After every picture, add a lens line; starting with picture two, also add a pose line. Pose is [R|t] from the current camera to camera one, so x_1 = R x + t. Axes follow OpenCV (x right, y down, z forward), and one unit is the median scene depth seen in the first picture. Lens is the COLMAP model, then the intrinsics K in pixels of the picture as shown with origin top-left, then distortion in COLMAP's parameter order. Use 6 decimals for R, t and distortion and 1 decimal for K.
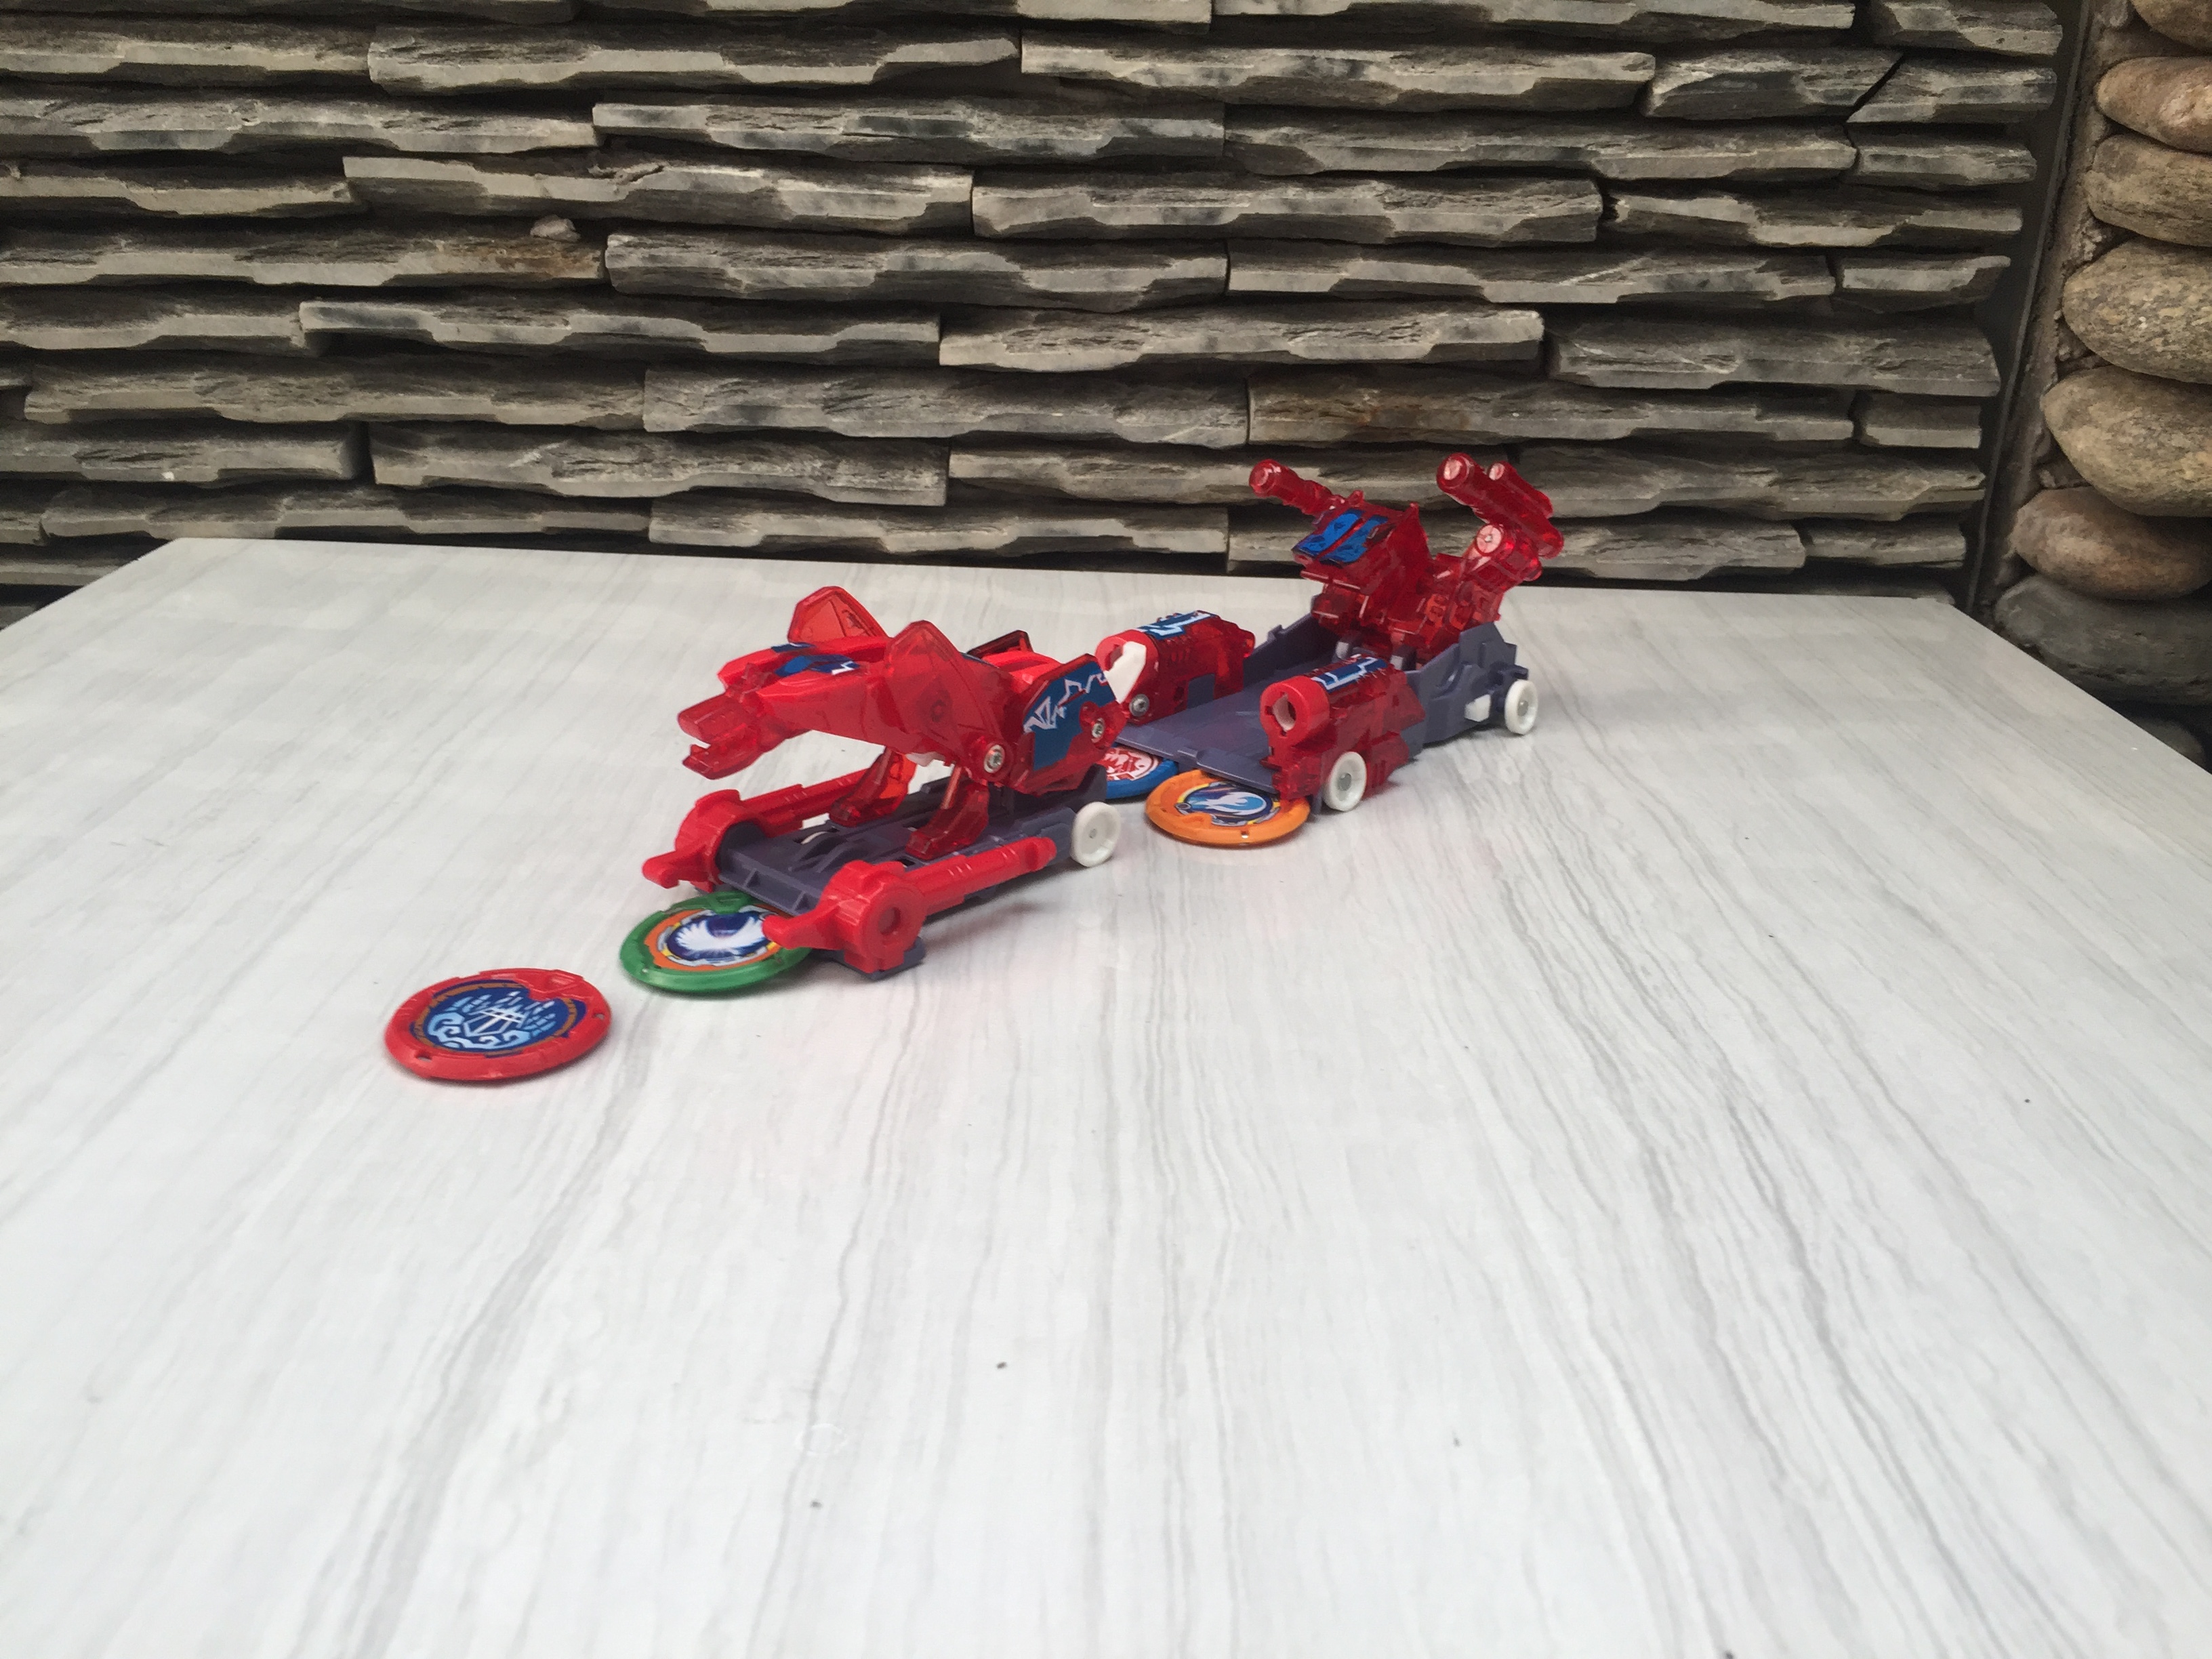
lens RADIAL K [[1832.0, 0, 1079.5], [0, 1832.0, 728.3], [0, 0, 1]] dist [0.081852, -0.116412]
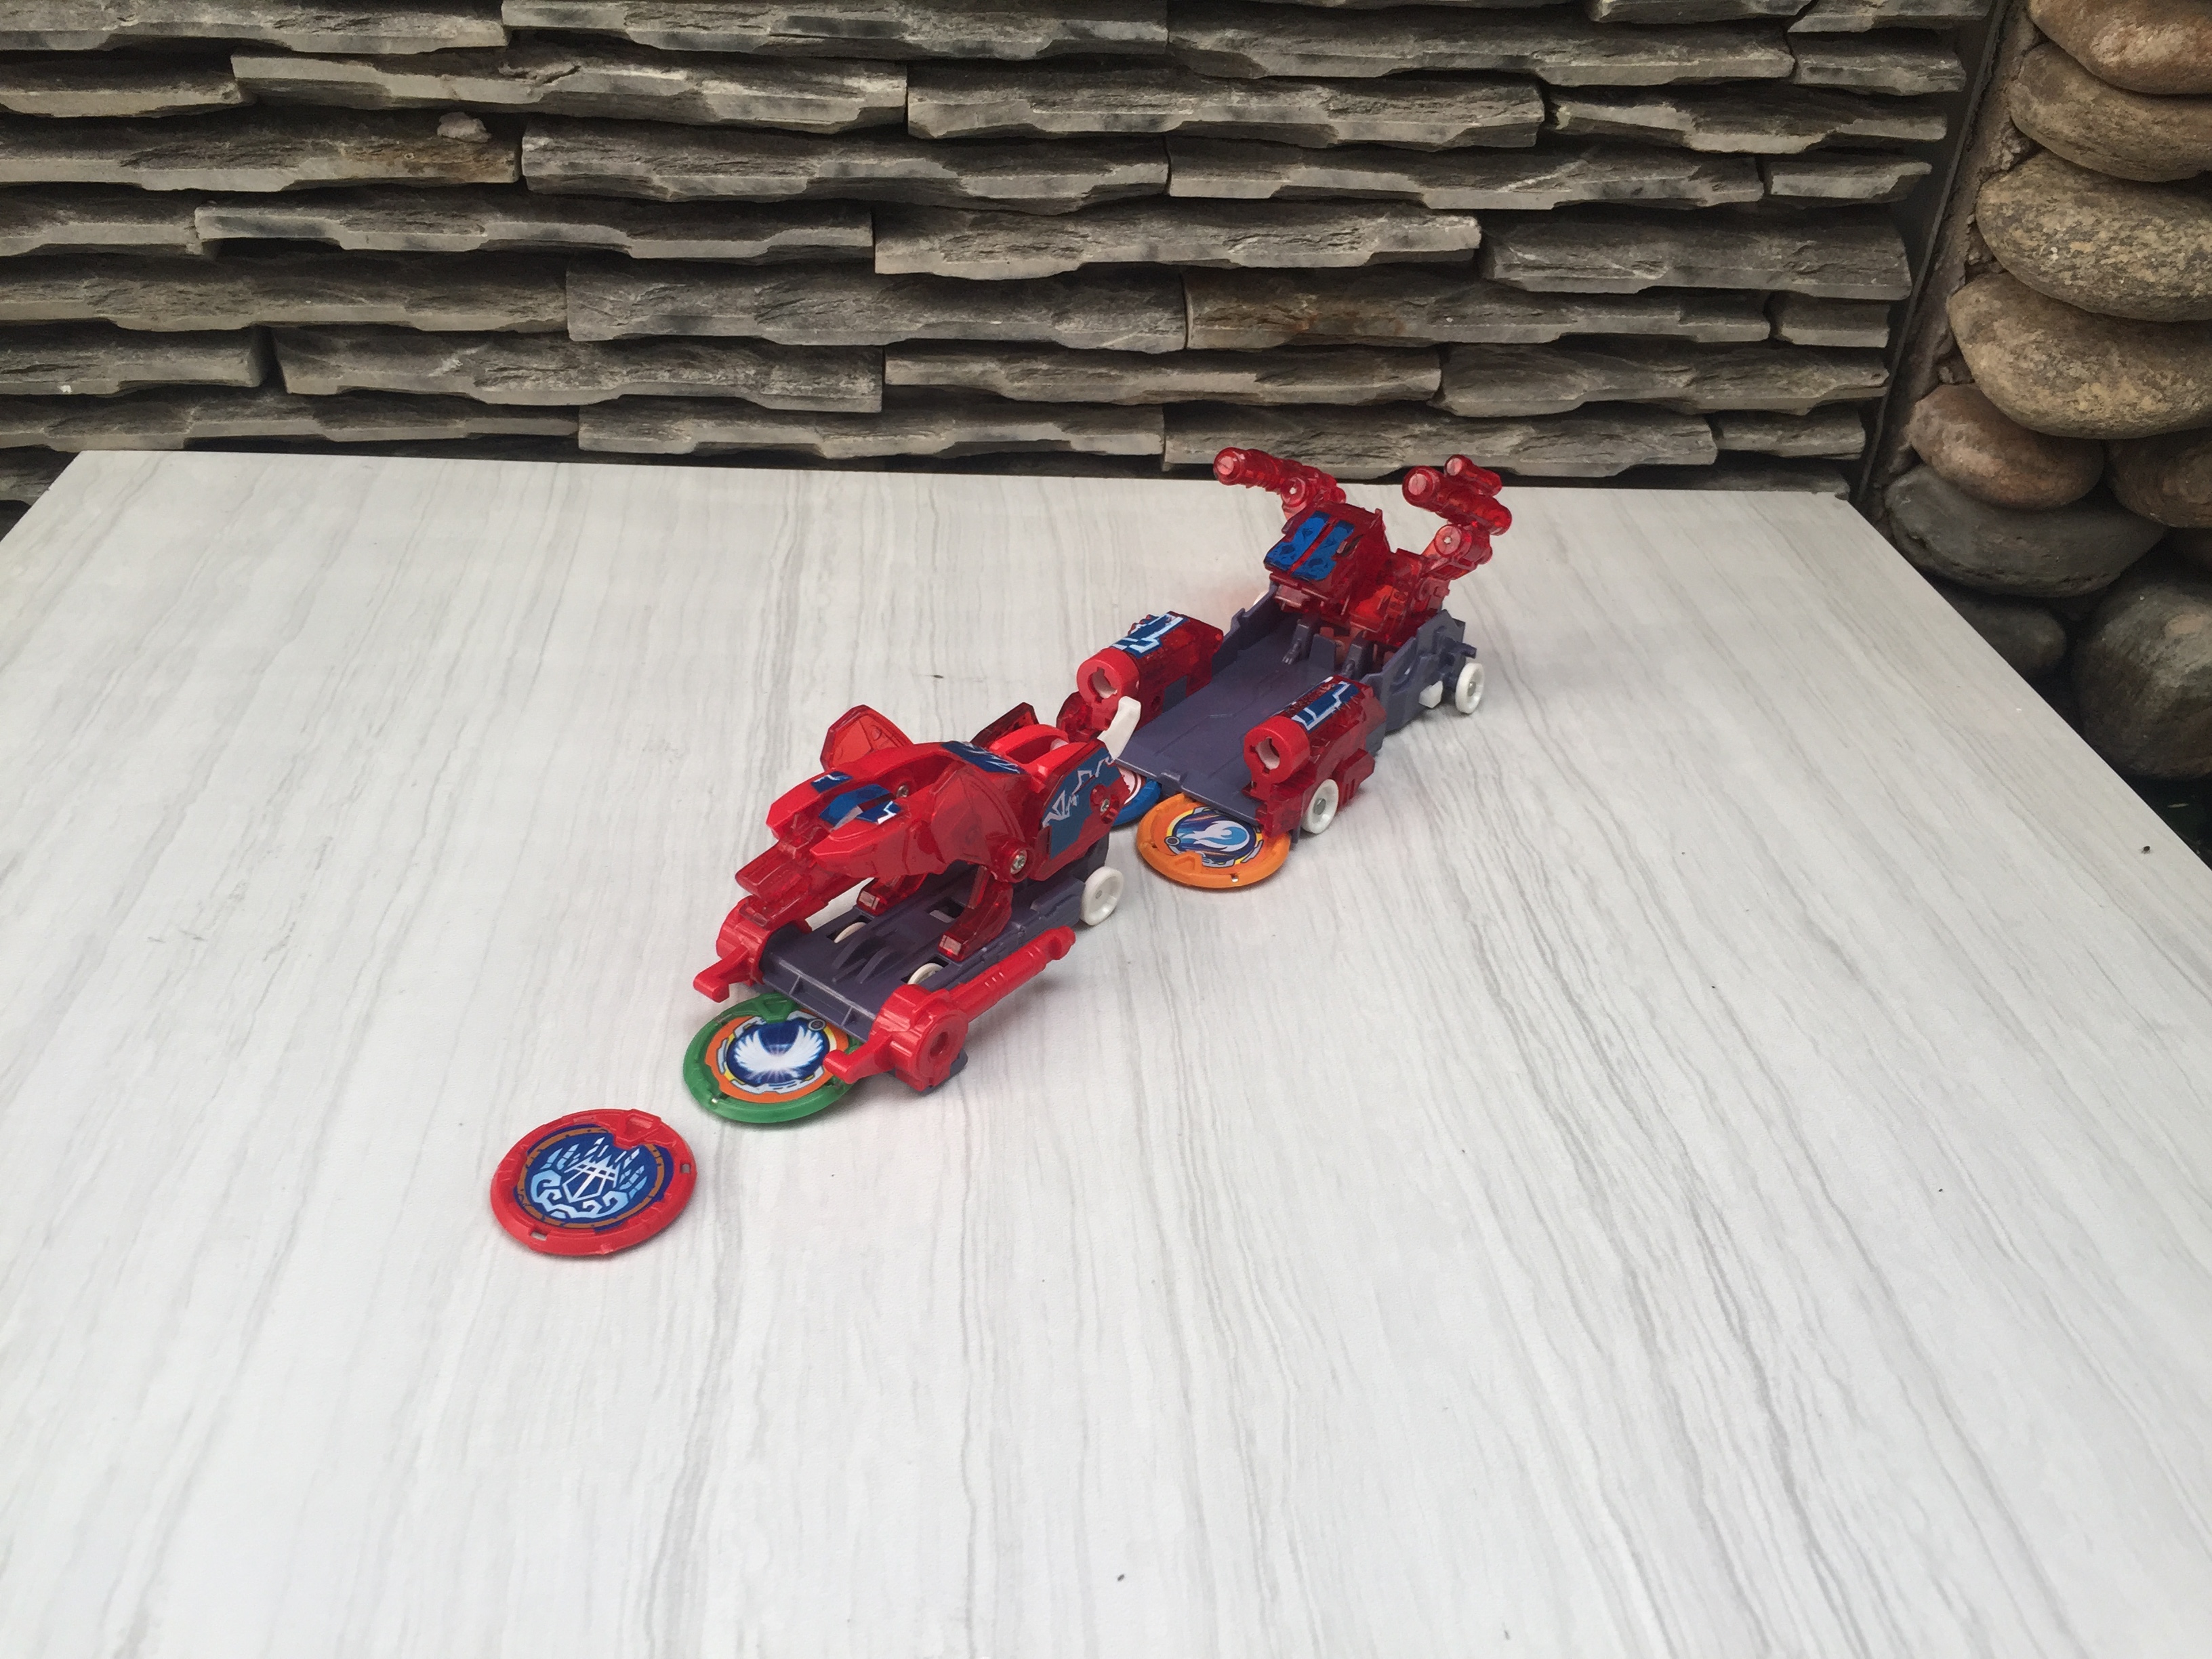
lens RADIAL K [[1832.0, 0, 1086.7], [0, 1832.0, 756.9], [0, 0, 1]] dist [0.081852, -0.116412]
pose [[0.996418, -0.022868, 0.081414, -0.050984], [0.006906, 0.981532, 0.191171, -0.135349], [-0.084283, -0.189924, 0.978175, -0.017427]]
